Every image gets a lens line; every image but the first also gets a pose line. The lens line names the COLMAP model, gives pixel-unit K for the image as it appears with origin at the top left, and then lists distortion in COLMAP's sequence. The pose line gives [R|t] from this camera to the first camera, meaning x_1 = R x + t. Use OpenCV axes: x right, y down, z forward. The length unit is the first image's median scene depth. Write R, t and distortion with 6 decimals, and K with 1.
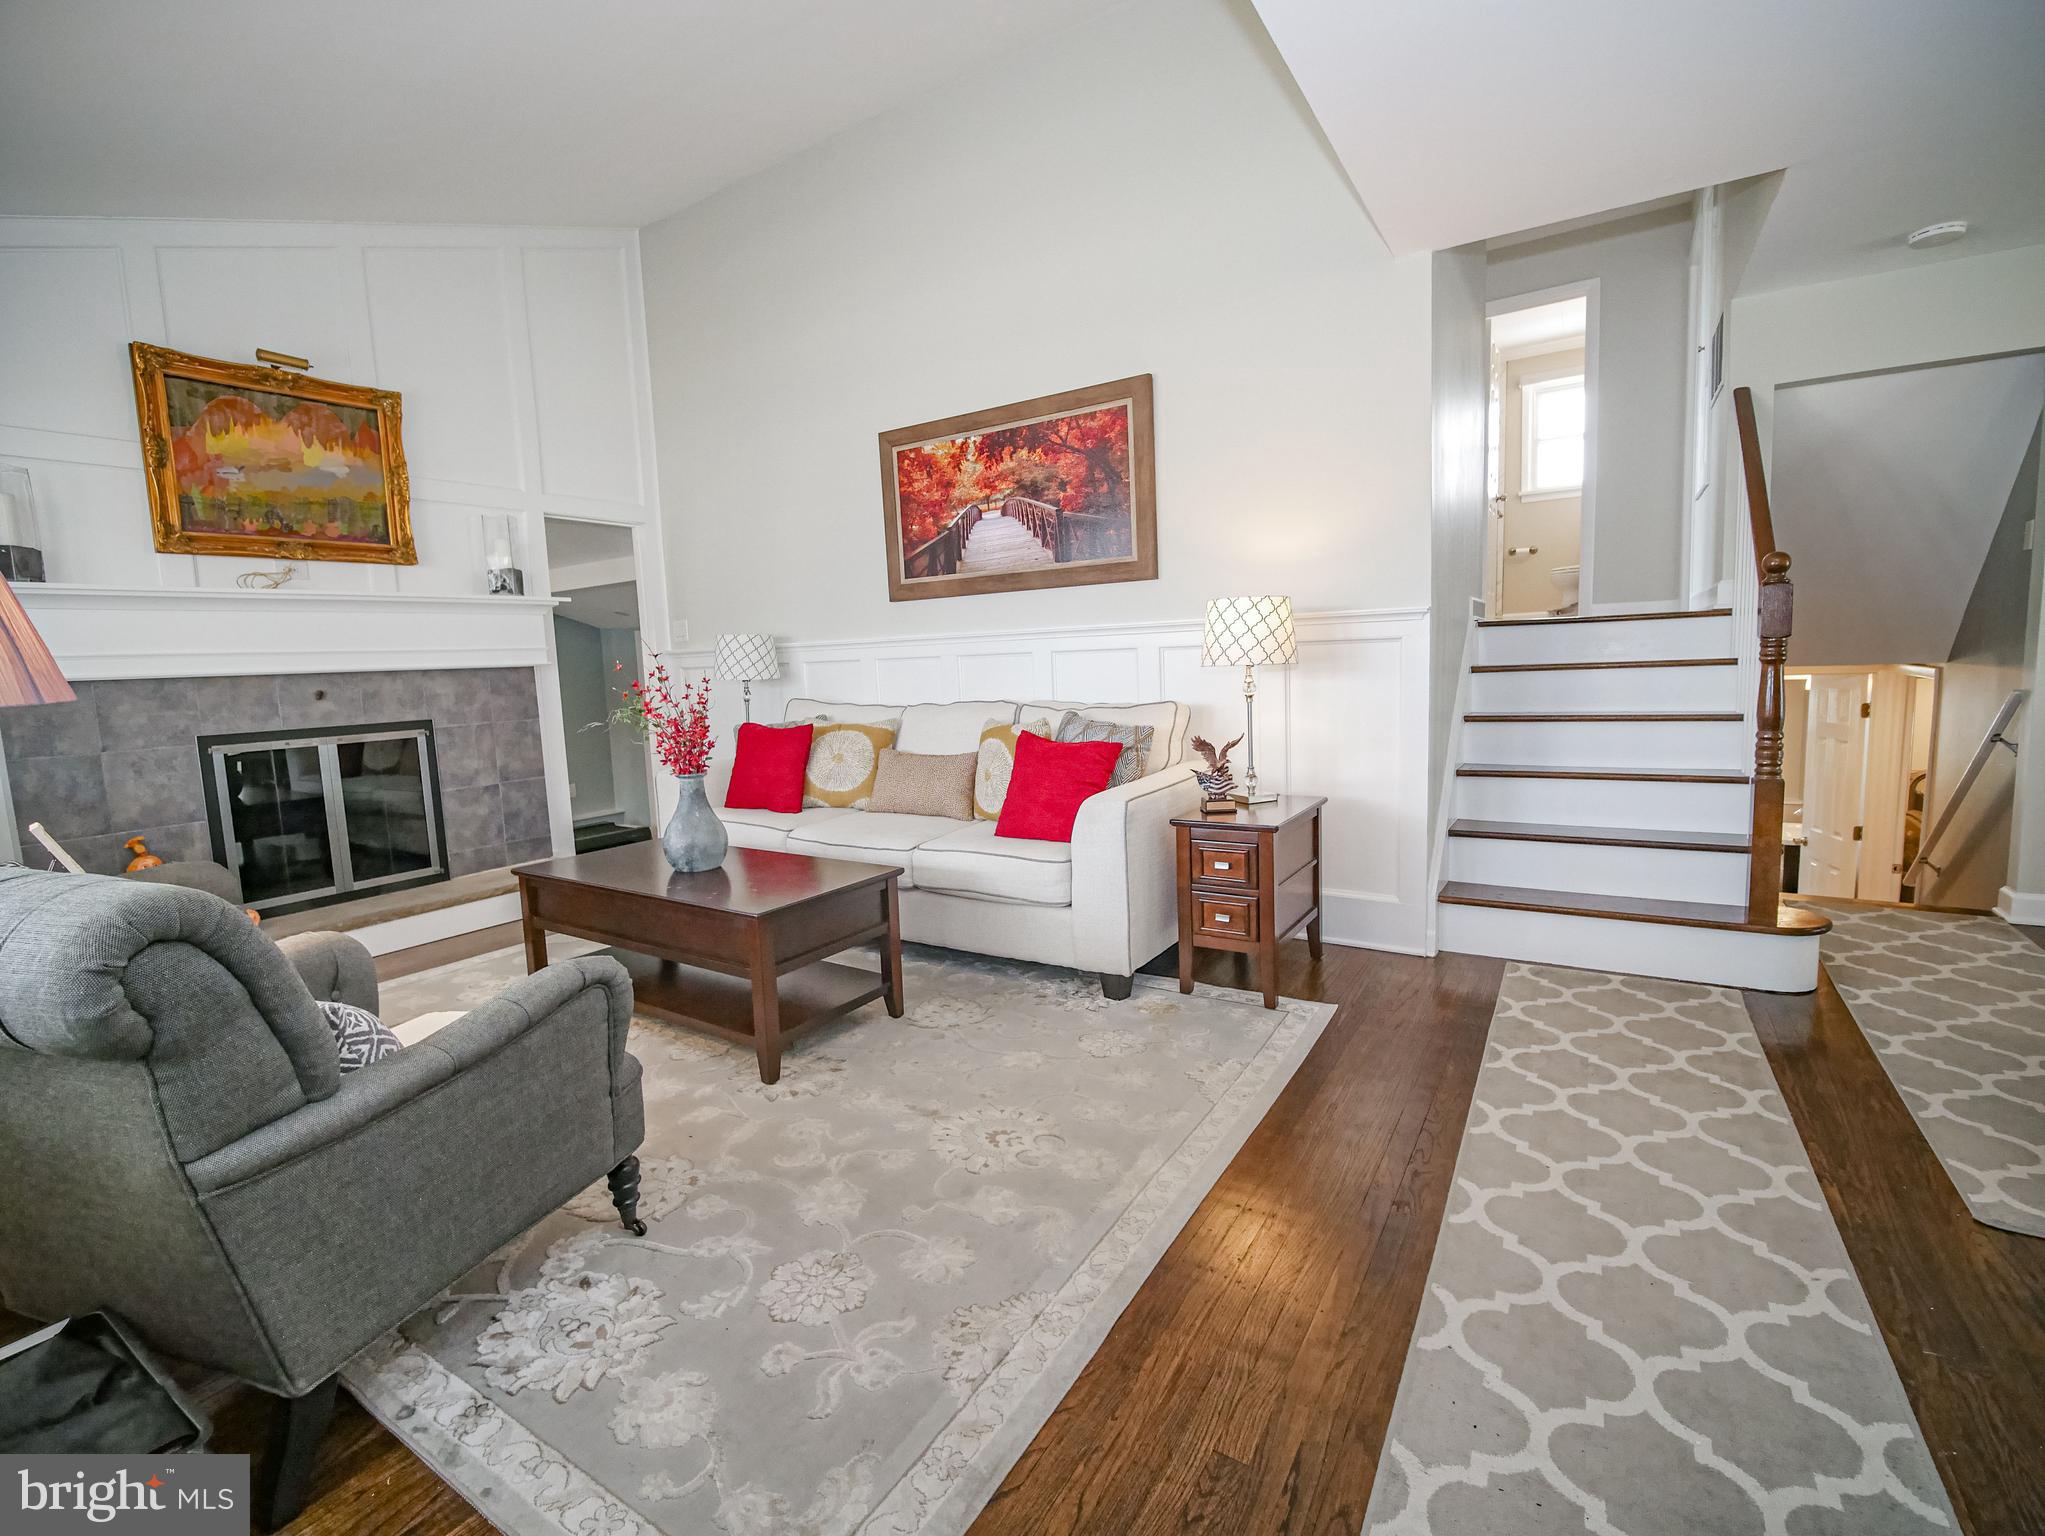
lens RADIAL K [[912.4, 0, 1009.5], [0, 912.4, 755.4], [0, 0, 1]] dist [-0.013444, -0.003172]
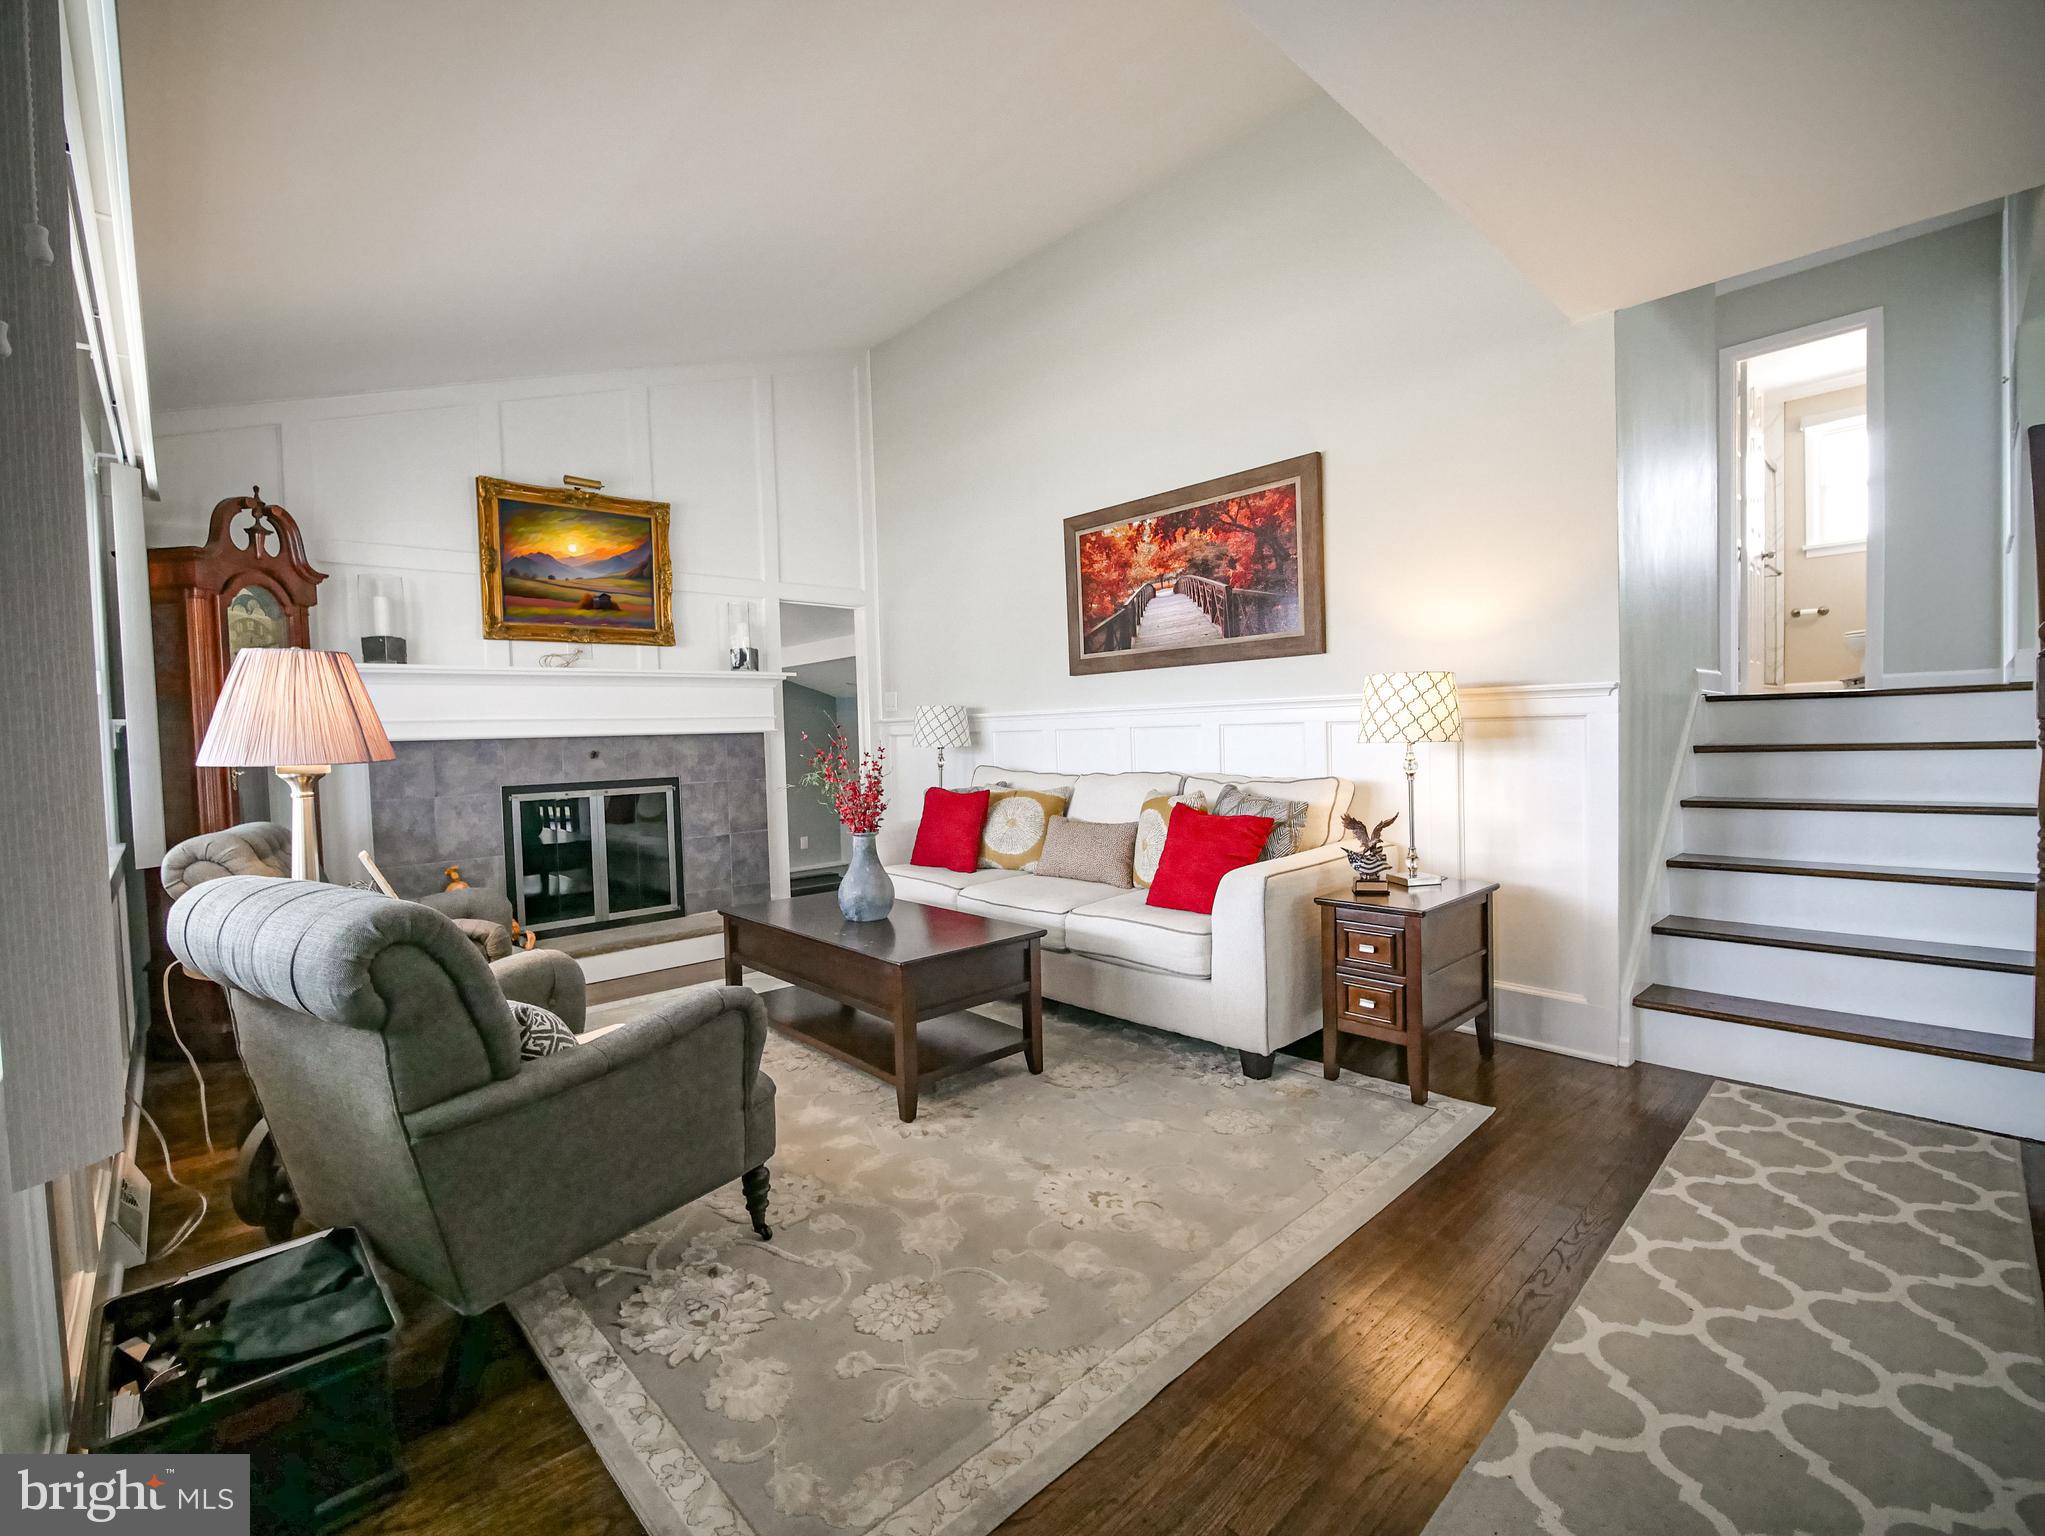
lens RADIAL K [[902.0, 0, 1002.3], [0, 902.0, 761.0], [0, 0, 1]] dist [-0.016448, -0.000299]
pose [[0.968972, 0.018823, -0.246454, 0.088974], [-0.035172, 0.997450, -0.062104, -0.004922], [0.244656, 0.068846, 0.967163, -0.033296]]
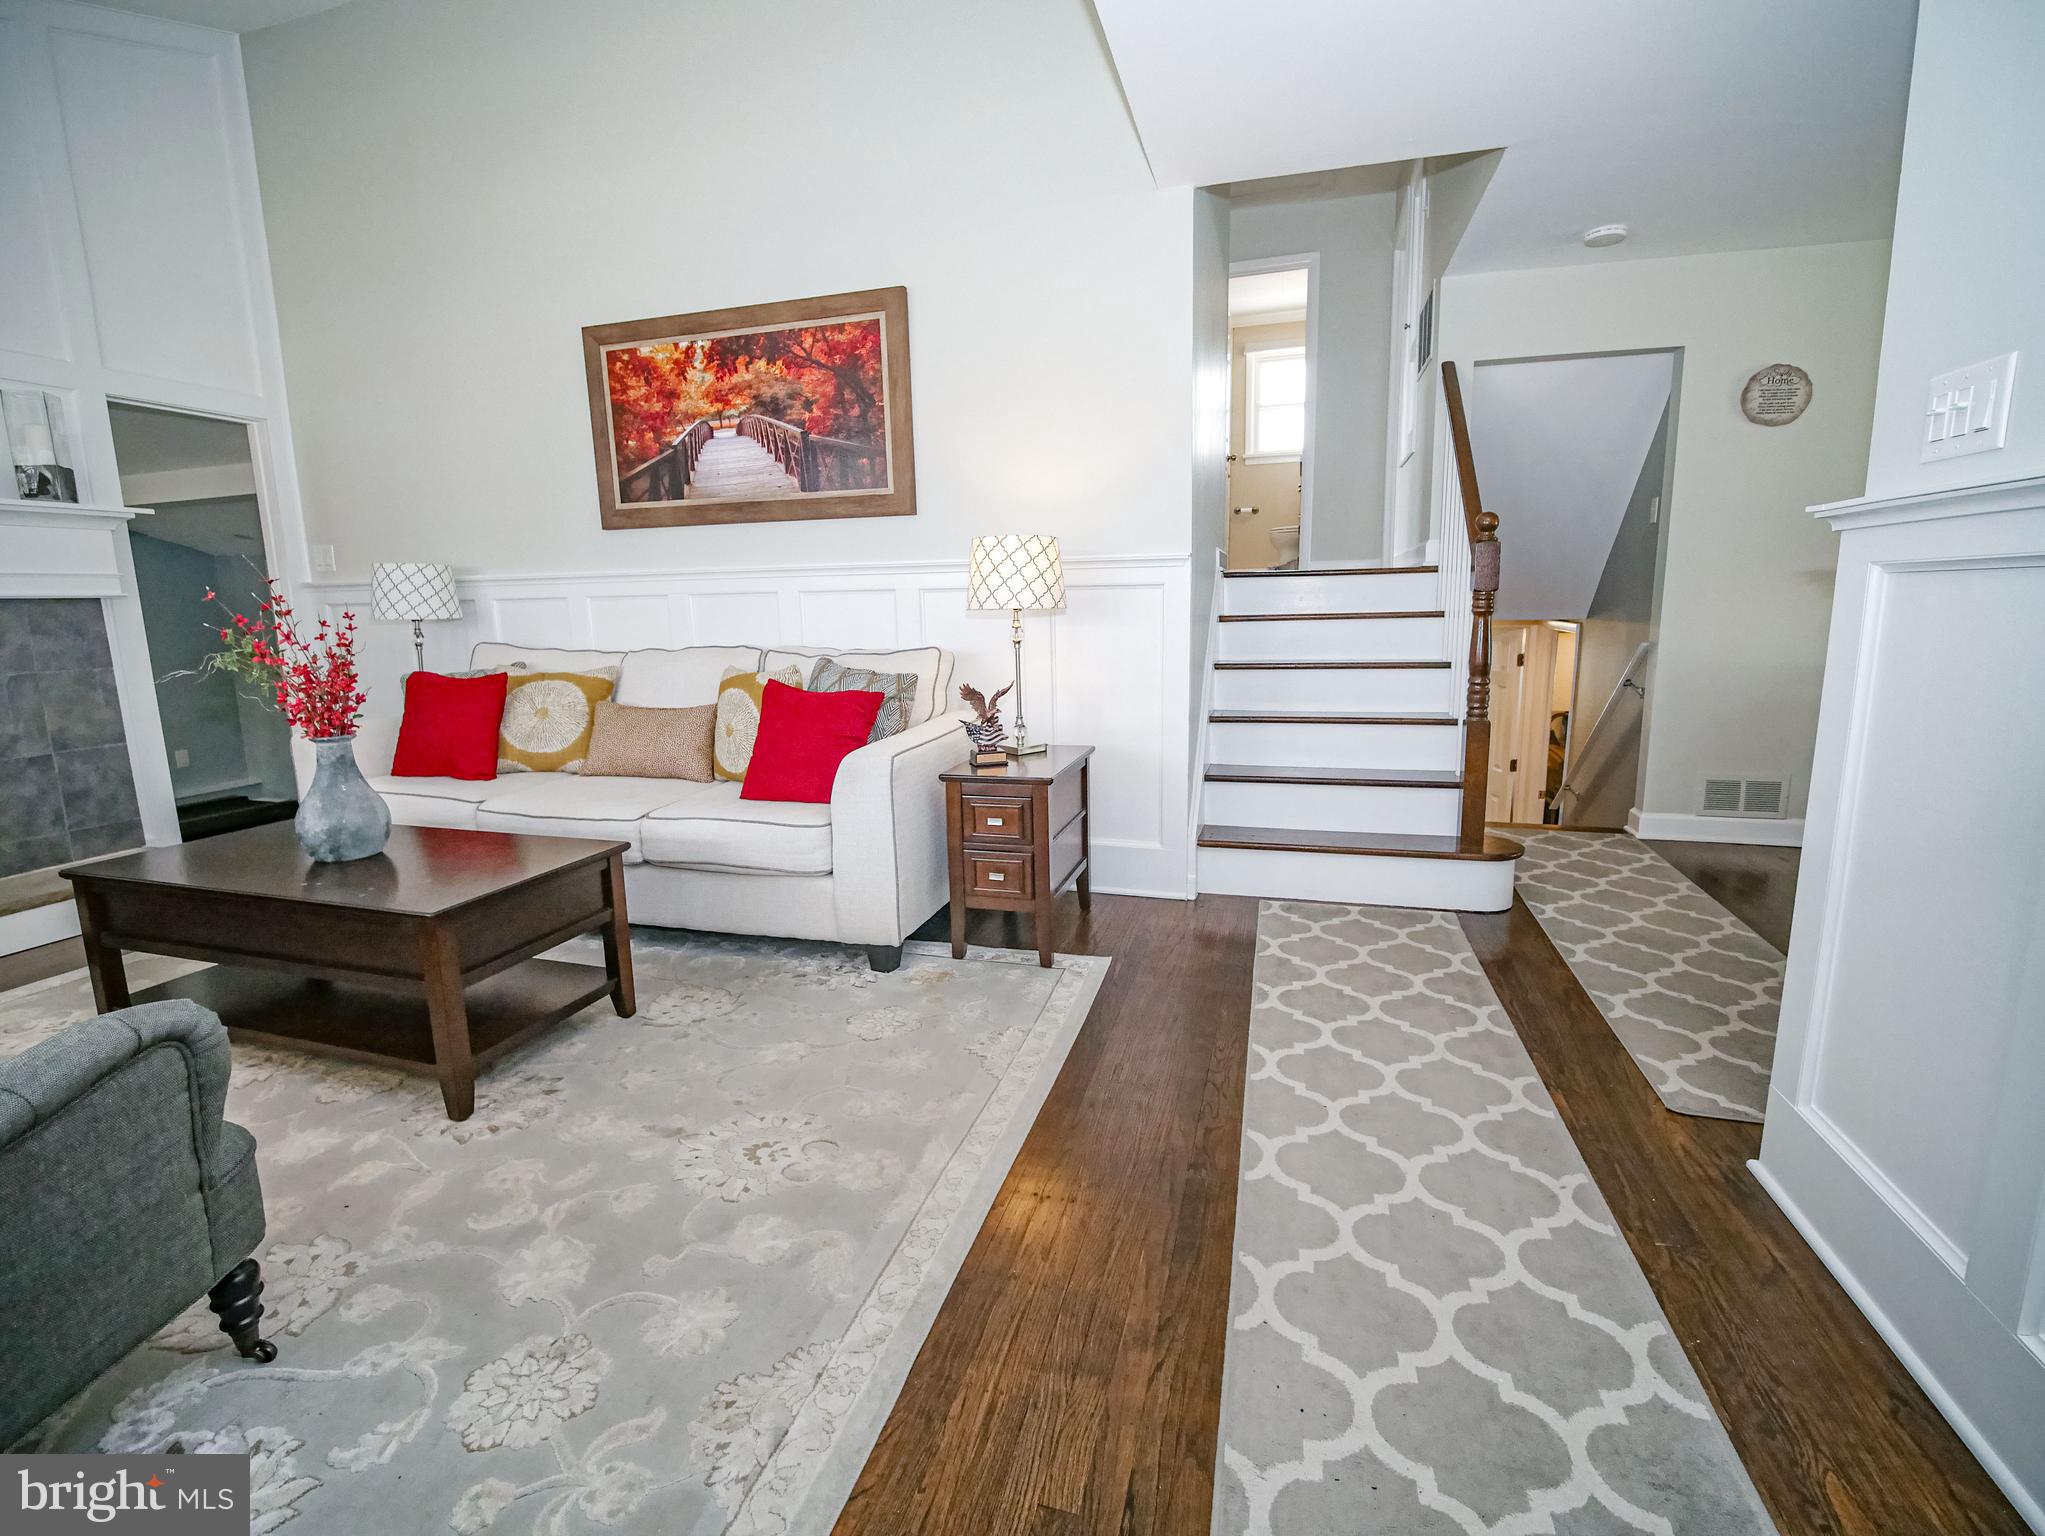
lens RADIAL K [[922.6, 0, 1031.6], [0, 922.6, 754.3], [0, 0, 1]] dist [-0.016906, -0.000663]
pose [[0.955825, -0.026949, 0.292698, -0.007477], [0.011519, 0.998458, 0.054311, -0.000023], [-0.293710, -0.048540, 0.954661, 0.082870]]
